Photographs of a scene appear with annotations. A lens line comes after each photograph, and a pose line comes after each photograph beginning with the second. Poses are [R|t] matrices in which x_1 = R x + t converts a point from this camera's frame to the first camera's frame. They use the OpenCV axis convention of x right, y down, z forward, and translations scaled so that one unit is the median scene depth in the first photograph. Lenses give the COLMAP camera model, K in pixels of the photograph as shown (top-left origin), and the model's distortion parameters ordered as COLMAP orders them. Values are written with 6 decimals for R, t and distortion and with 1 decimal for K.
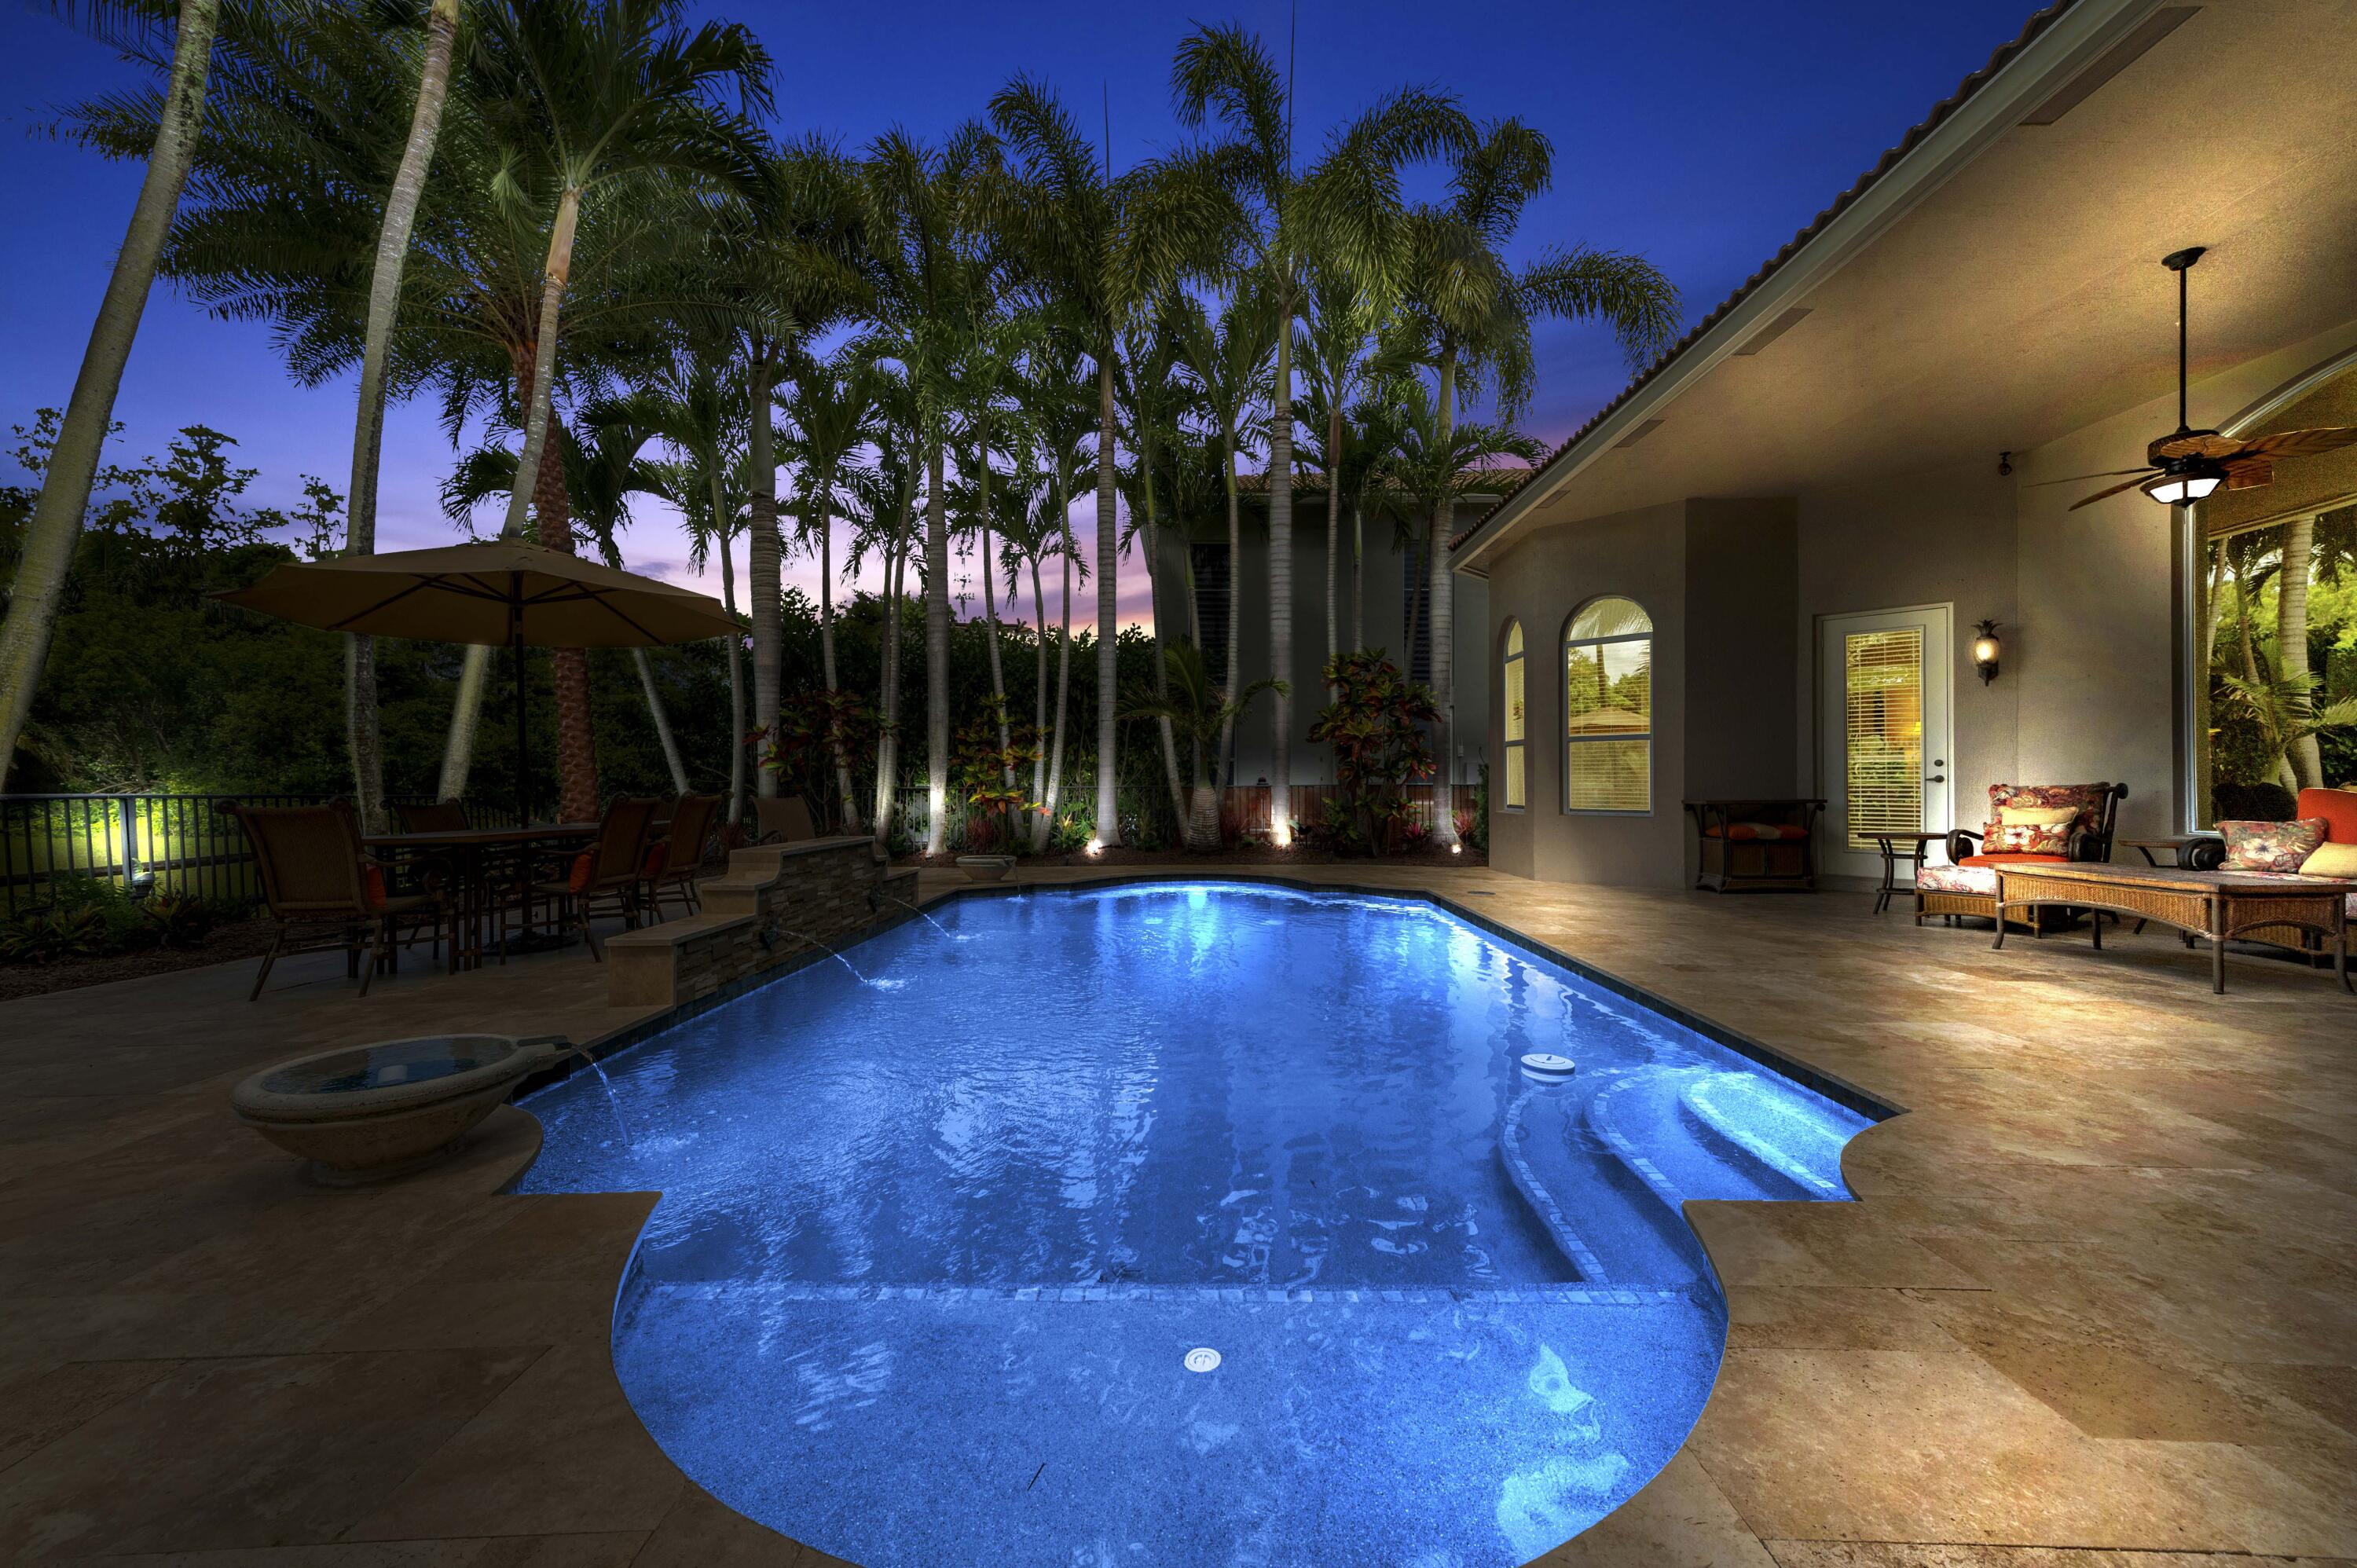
lens RADIAL K [[918.9, 0, 1178.5], [0, 918.9, 784.0], [0, 0, 1]] dist [0.016927, -0.000160]
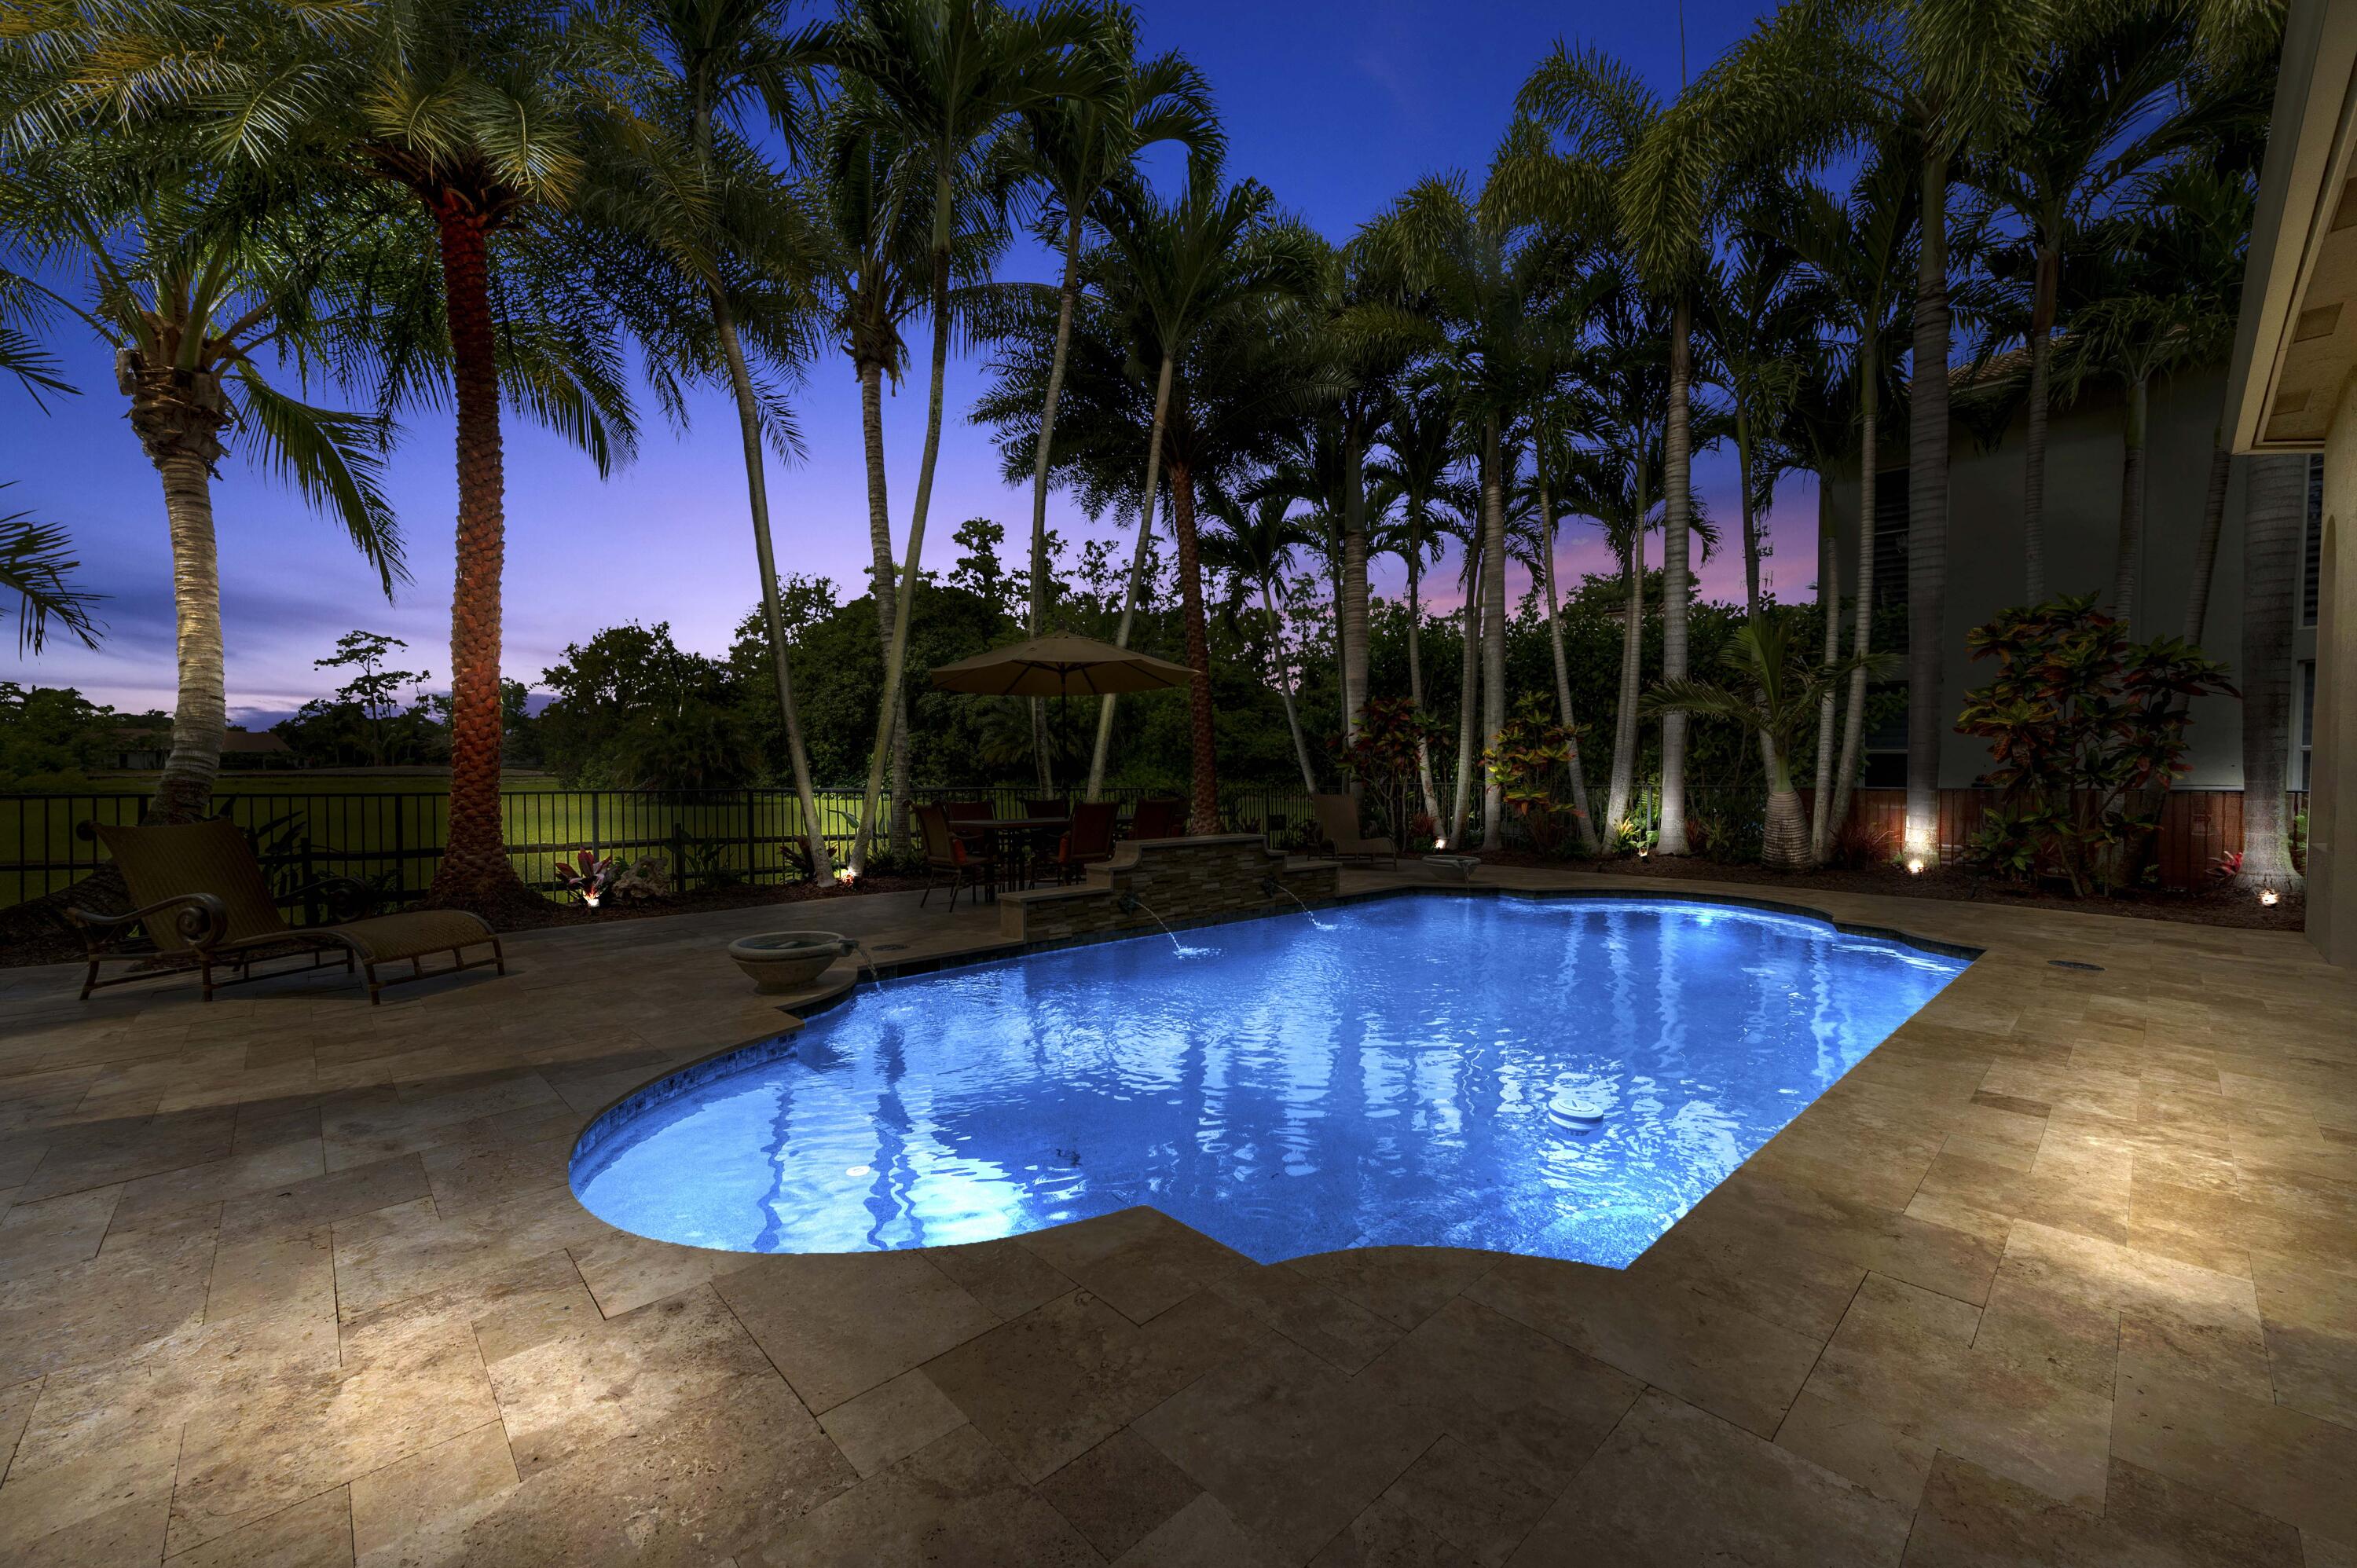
lens RADIAL K [[921.1, 0, 1189.8], [0, 921.1, 790.5], [0, 0, 1]] dist [0.018699, -0.000232]
pose [[0.688834, 0.020346, -0.724634, 0.249067], [-0.001800, 0.999651, 0.026356, -0.017925], [0.724917, -0.016851, 0.688630, 0.042856]]
